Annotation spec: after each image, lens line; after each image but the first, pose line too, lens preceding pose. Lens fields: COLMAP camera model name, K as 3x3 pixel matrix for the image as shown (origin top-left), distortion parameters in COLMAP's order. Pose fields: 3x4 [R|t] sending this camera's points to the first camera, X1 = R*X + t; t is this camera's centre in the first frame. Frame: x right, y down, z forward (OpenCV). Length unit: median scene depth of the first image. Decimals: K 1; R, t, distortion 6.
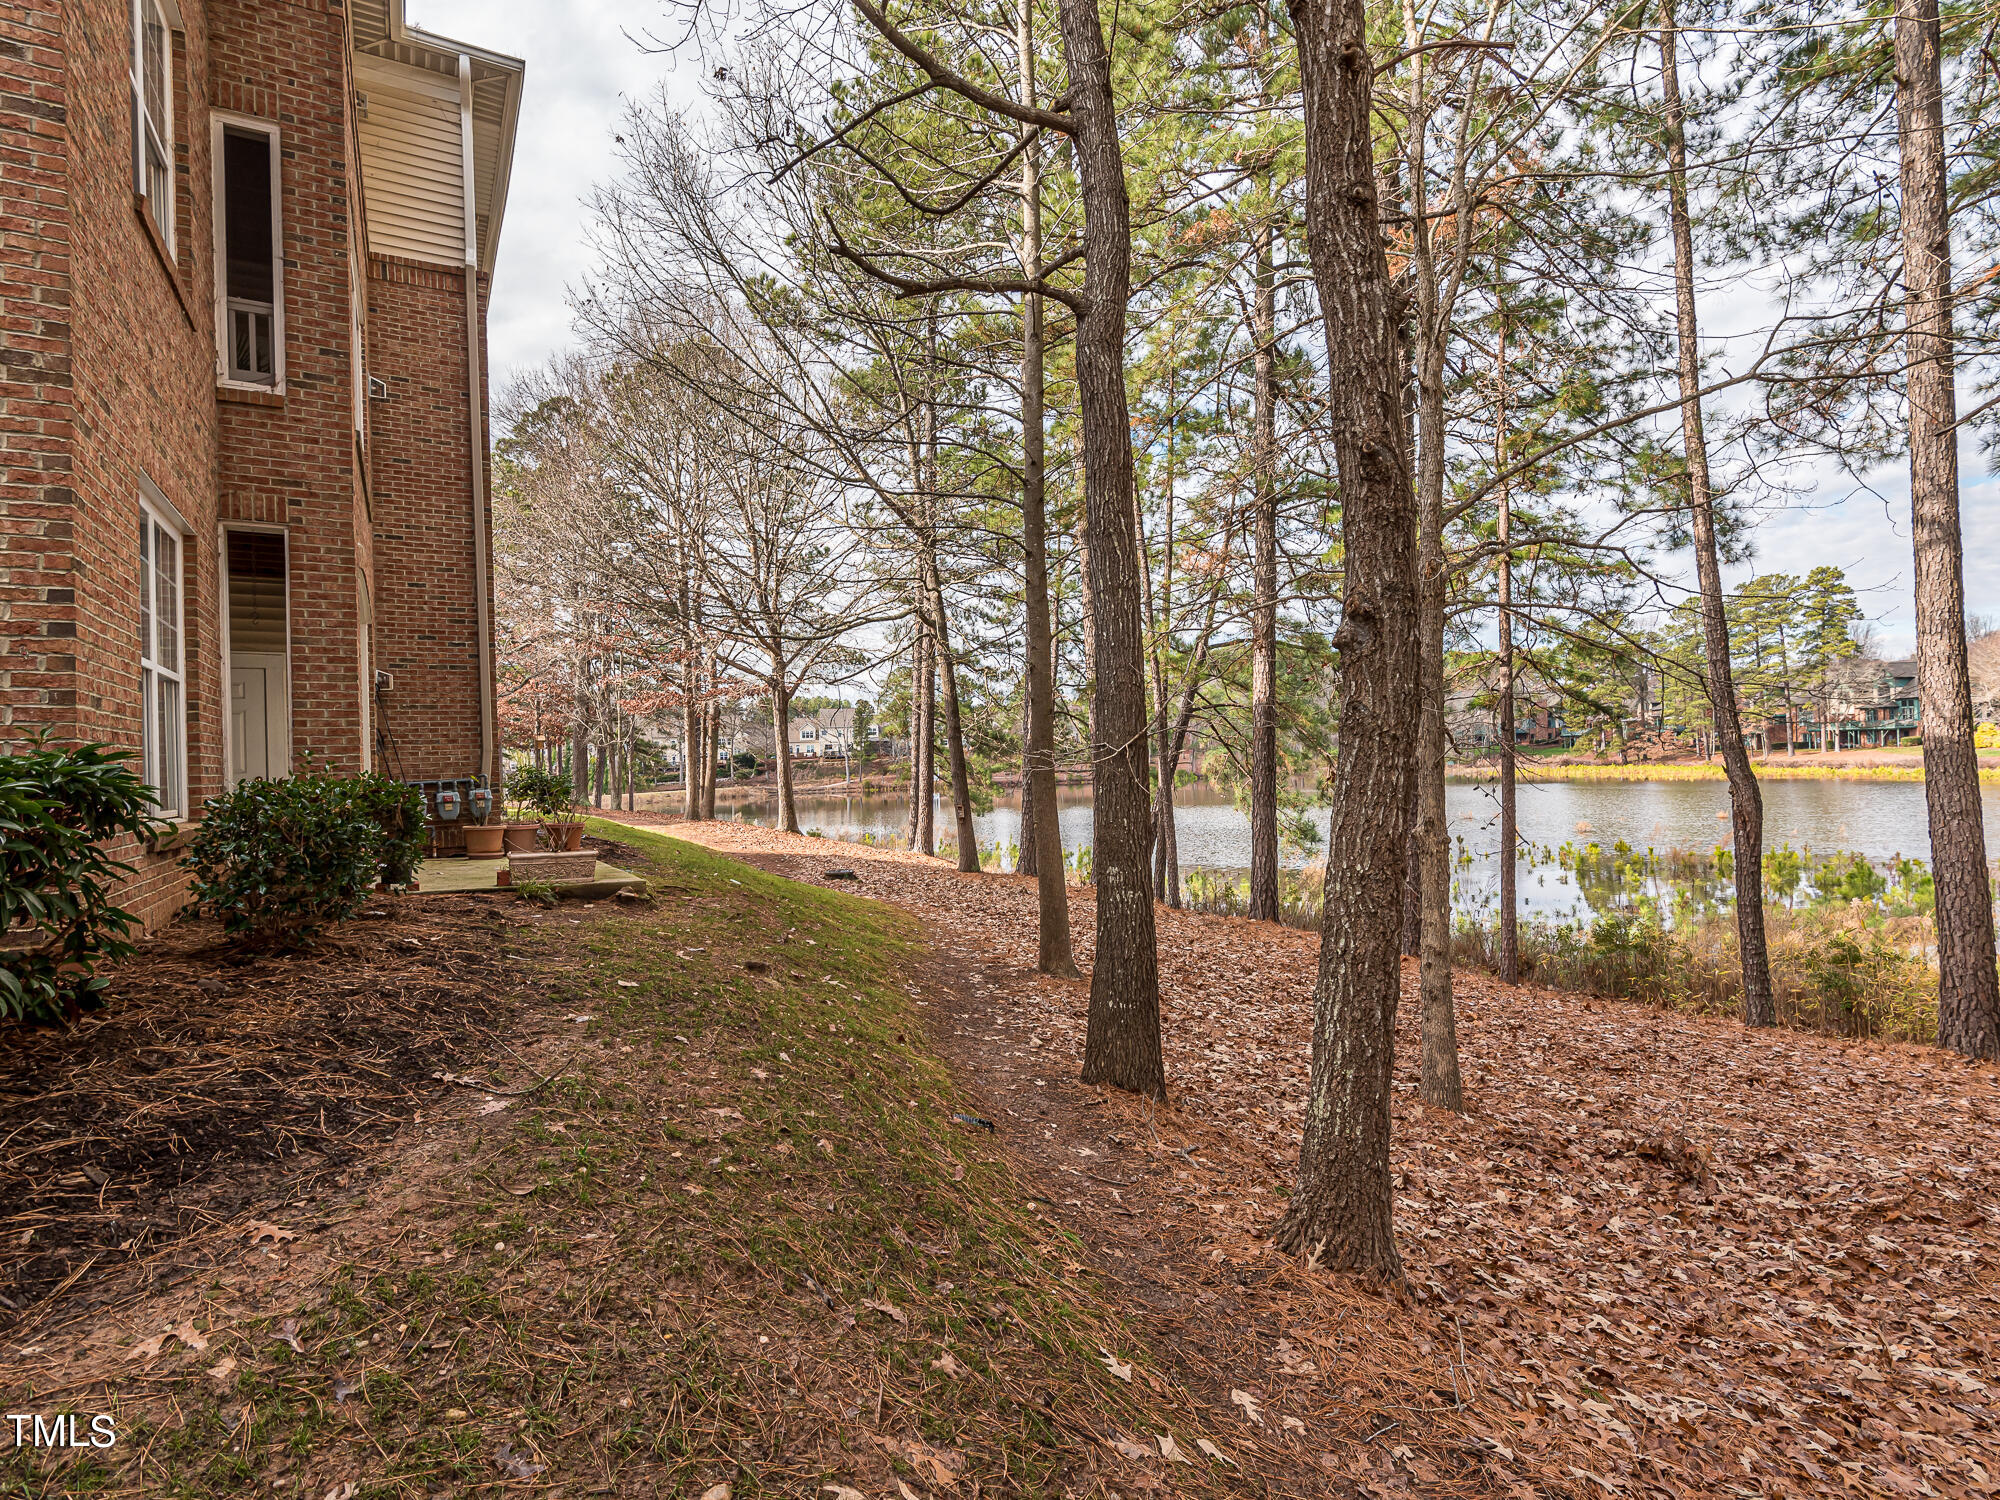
lens RADIAL K [[1008.3, 0, 998.8], [0, 1008.3, 744.5], [0, 0, 1]] dist [0.027293, -0.016376]
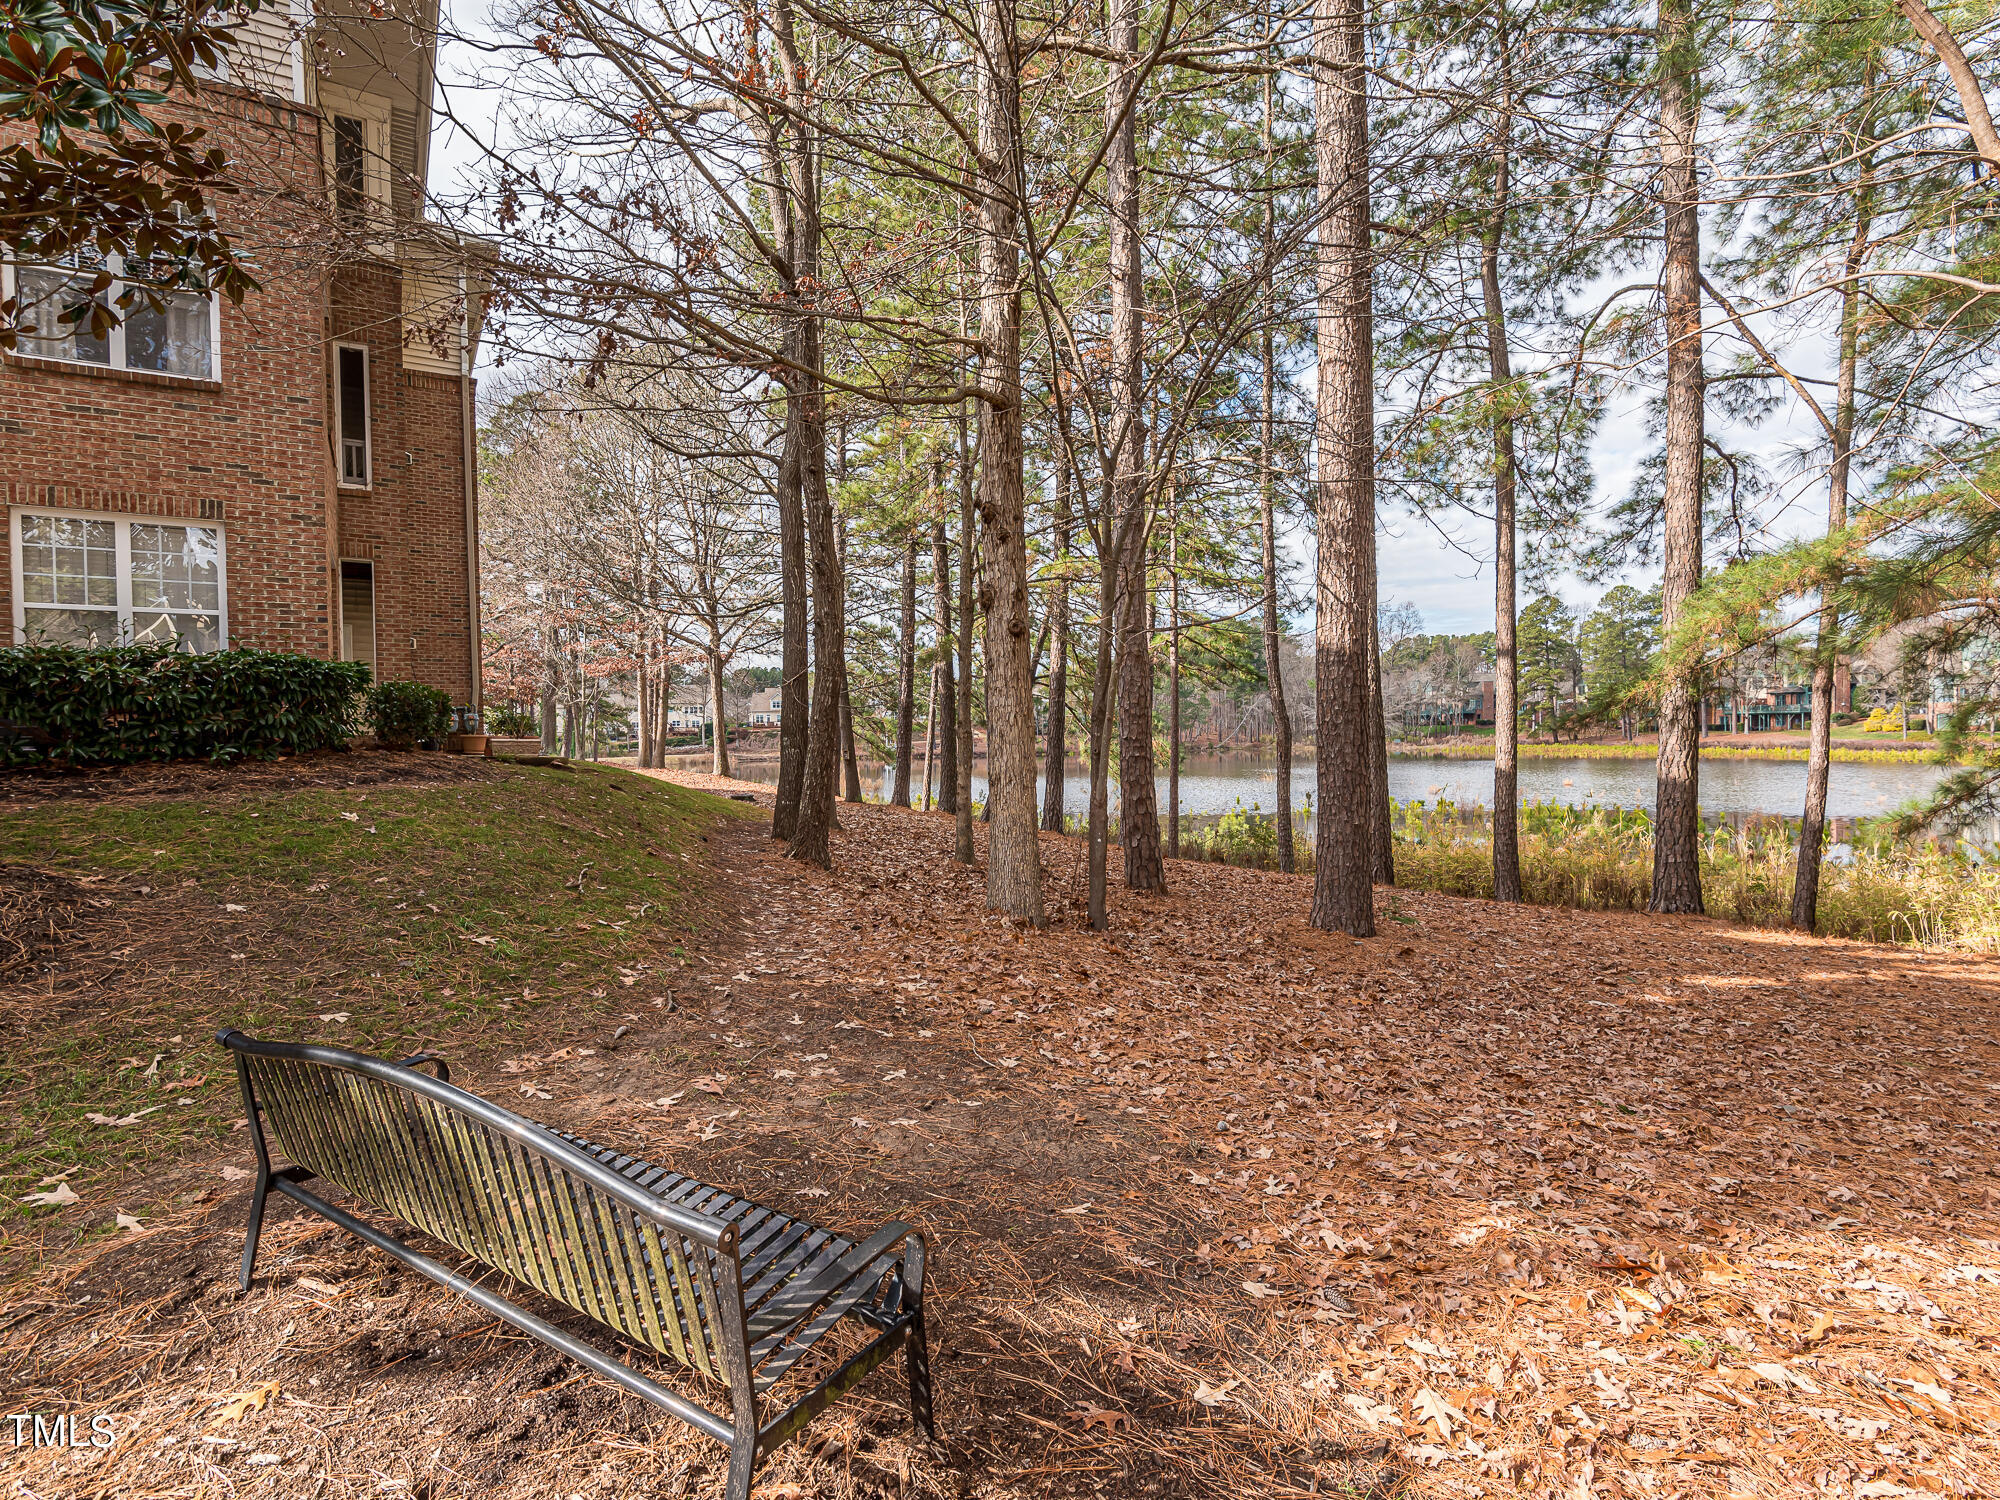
lens RADIAL K [[1008.3, 0, 993.5], [0, 1008.3, 746.2], [0, 0, 1]] dist [0.027293, -0.016376]
pose [[0.999774, 0.014194, 0.015825, 0.092091], [-0.014610, 0.999542, 0.026486, 0.013924], [-0.015442, -0.026711, 0.999524, -0.196977]]
